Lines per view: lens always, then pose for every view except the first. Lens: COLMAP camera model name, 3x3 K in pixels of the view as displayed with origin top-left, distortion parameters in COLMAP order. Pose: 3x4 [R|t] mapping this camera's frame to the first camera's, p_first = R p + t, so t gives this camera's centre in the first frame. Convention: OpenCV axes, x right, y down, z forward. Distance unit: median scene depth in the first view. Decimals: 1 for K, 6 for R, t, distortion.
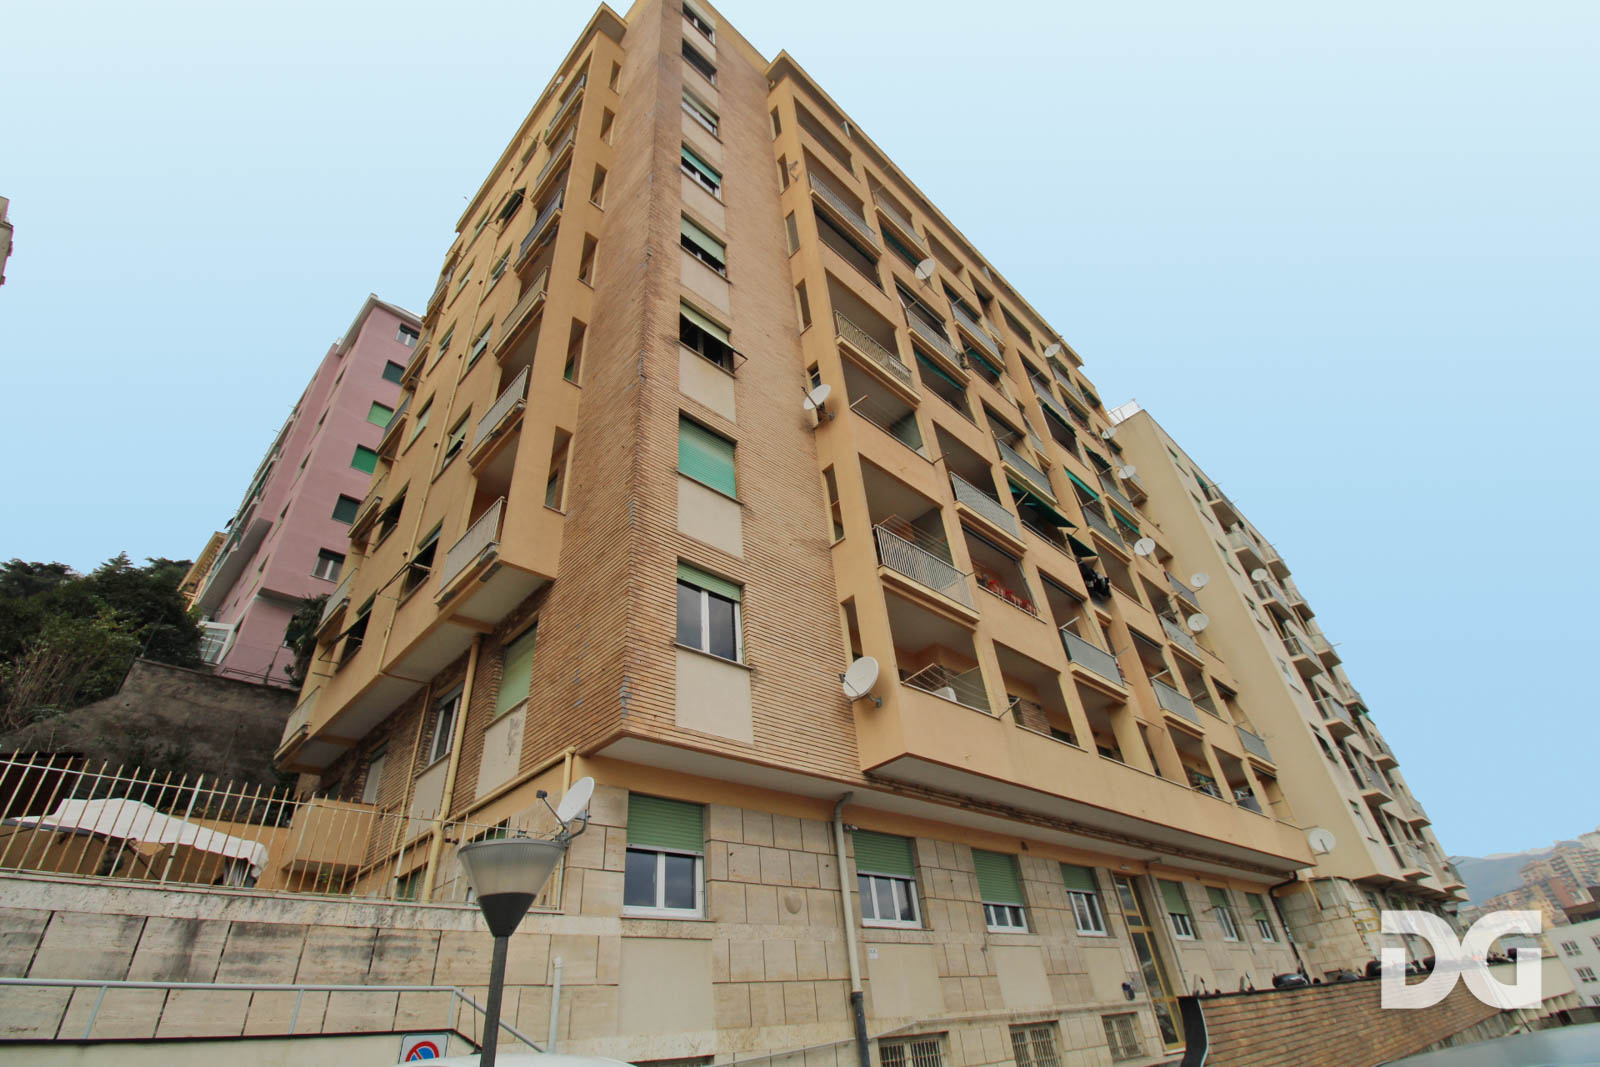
lens RADIAL K [[761.8, 0, 802.0], [0, 761.8, 491.6], [0, 0, 1]] dist [-0.001993, -0.009063]
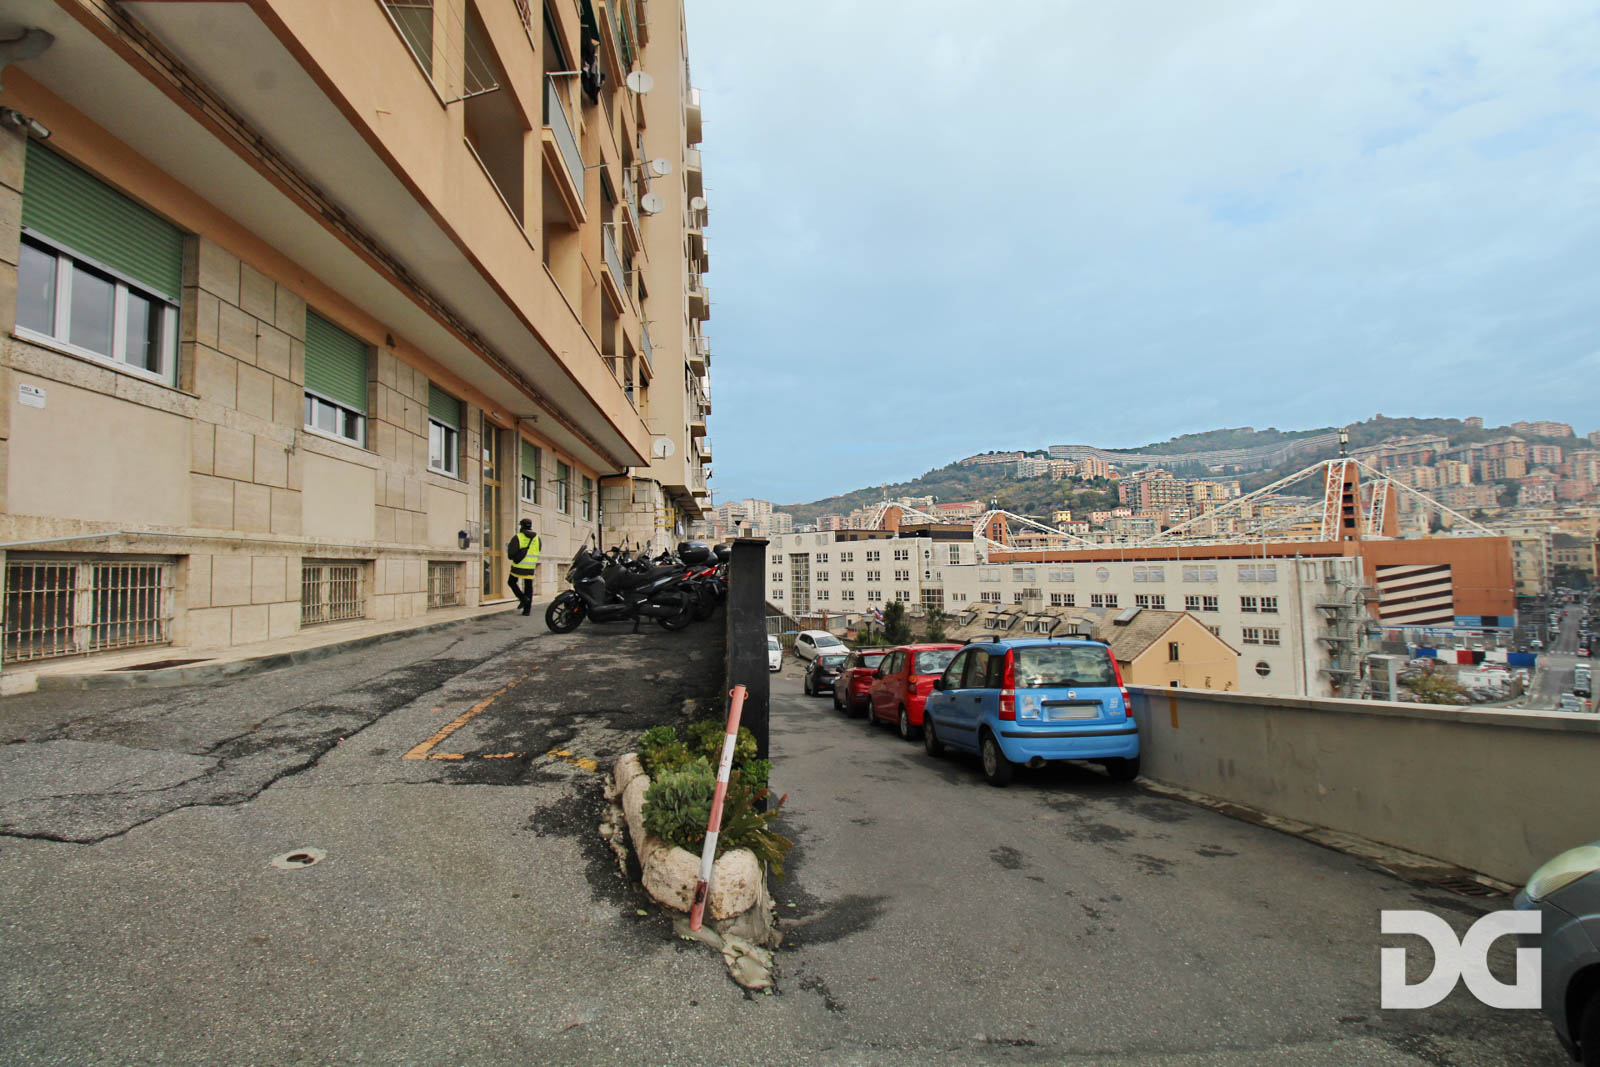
lens RADIAL K [[761.8, 0, 795.0], [0, 761.8, 527.8], [0, 0, 1]] dist [-0.001993, -0.009063]
pose [[0.649540, 0.125237, 0.749942, 0.052350], [-0.495805, 0.817550, 0.292899, 0.263231], [-0.576433, -0.562075, 0.593124, 0.358536]]
